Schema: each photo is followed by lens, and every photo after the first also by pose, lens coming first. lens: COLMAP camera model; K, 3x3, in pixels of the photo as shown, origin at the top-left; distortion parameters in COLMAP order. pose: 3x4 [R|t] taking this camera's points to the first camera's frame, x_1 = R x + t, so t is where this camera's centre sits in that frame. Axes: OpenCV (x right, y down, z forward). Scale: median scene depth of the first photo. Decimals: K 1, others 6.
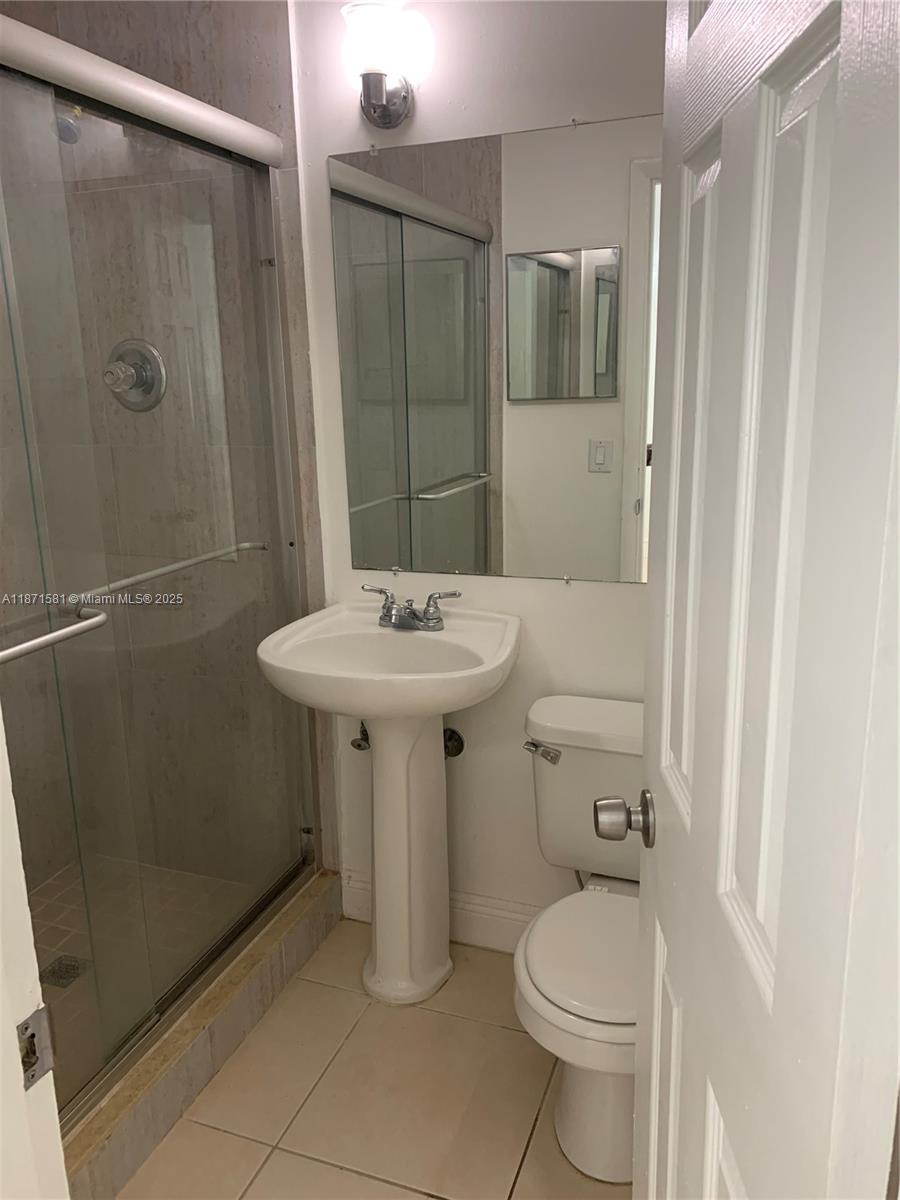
lens RADIAL K [[926.1, 0, 456.0], [0, 926.1, 606.1], [0, 0, 1]] dist [0.054016, -0.042665]
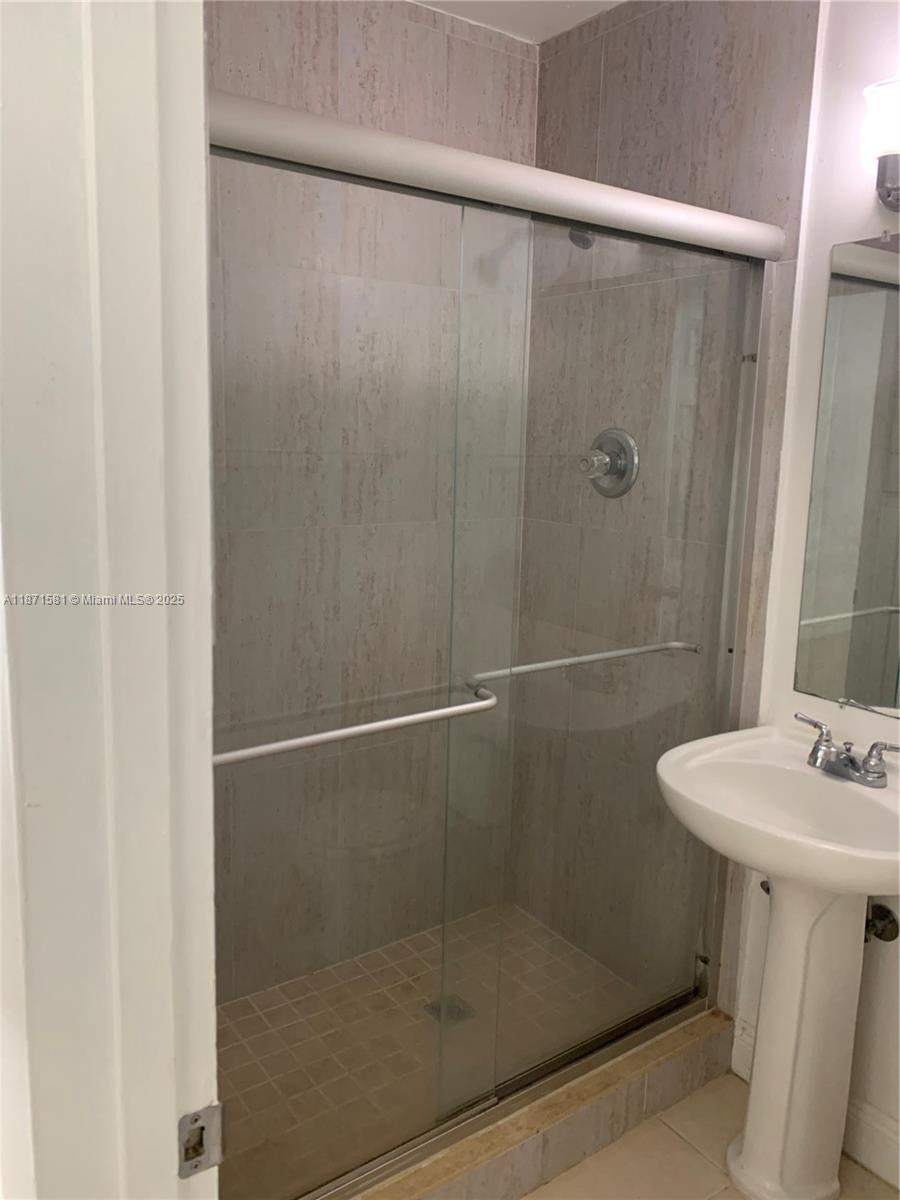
lens RADIAL K [[926.1, 0, 451.5], [0, 926.1, 600.1], [0, 0, 1]] dist [0.054016, -0.042665]
pose [[0.828858, 0.148336, -0.539436, 0.089328], [-0.184232, 0.982799, -0.012824, -0.055654], [0.528255, 0.110011, 0.841929, 0.066669]]
